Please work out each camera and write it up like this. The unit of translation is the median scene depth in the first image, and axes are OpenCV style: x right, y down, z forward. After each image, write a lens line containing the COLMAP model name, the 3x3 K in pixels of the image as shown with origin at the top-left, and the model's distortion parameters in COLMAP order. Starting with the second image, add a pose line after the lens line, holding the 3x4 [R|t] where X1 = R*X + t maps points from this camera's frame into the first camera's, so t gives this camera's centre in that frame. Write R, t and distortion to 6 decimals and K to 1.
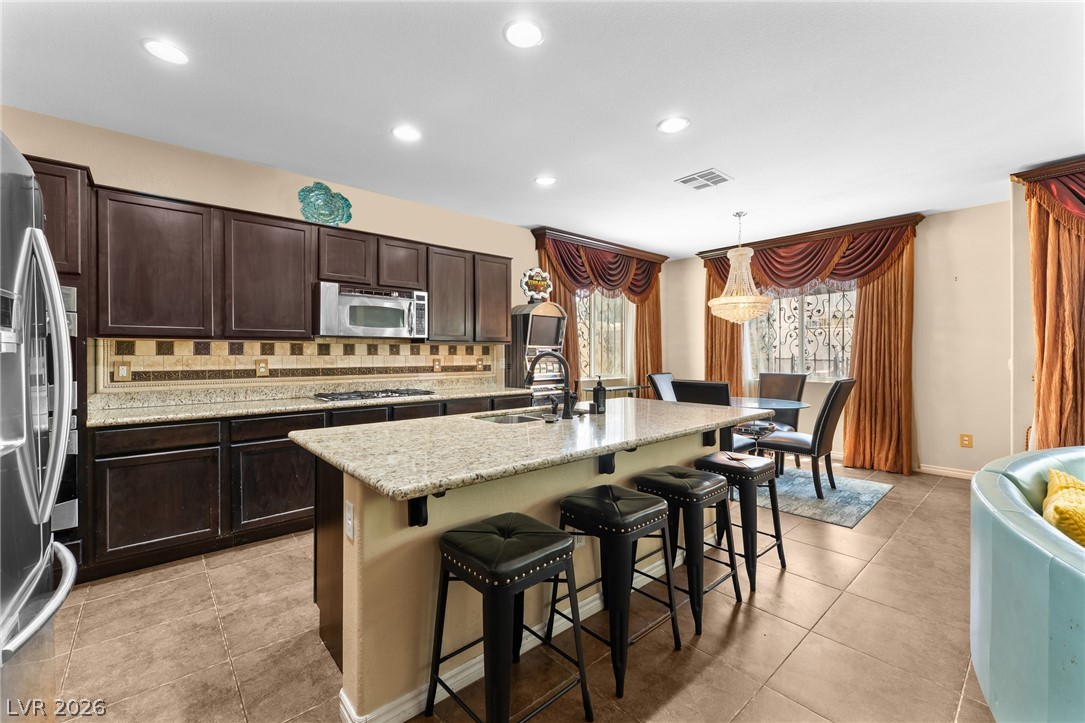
lens RADIAL K [[441.8, 0, 541.9], [0, 441.8, 357.7], [0, 0, 1]] dist [0.000087, -0.000143]
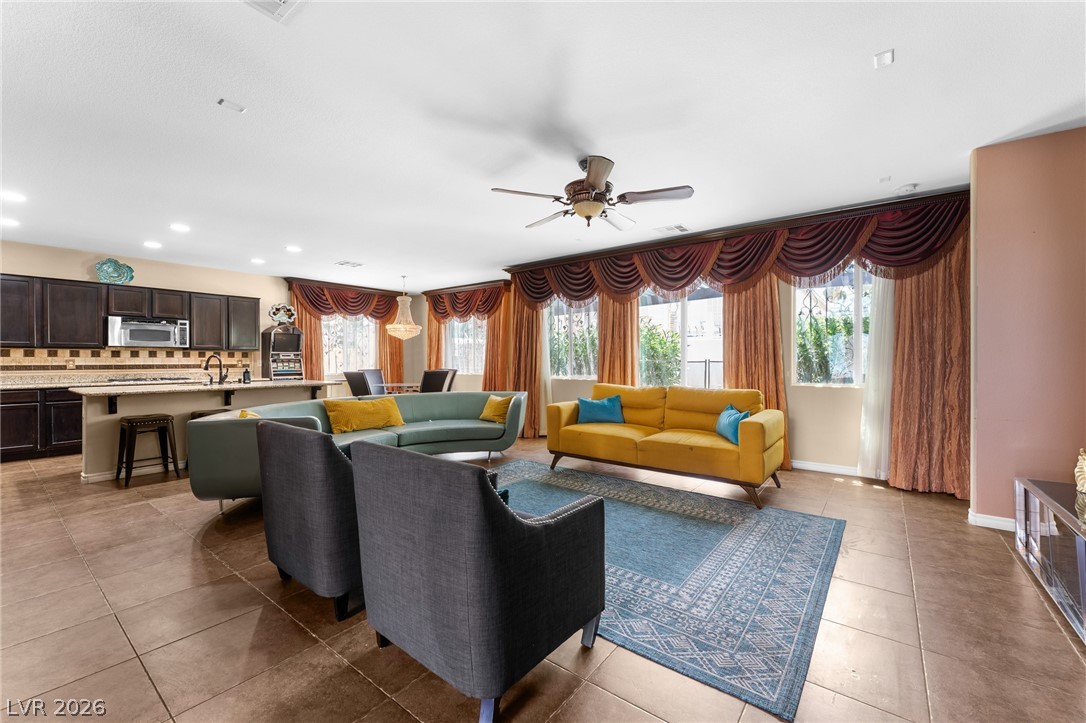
lens RADIAL K [[442.3, 0, 544.2], [0, 442.3, 363.2], [0, 0, 1]] dist [0.000087, -0.000143]
pose [[0.982326, -0.001710, 0.187172, 0.825133], [0.001769, 0.999998, -0.000149, 0.020403], [-0.187172, 0.000478, 0.982327, -1.003926]]
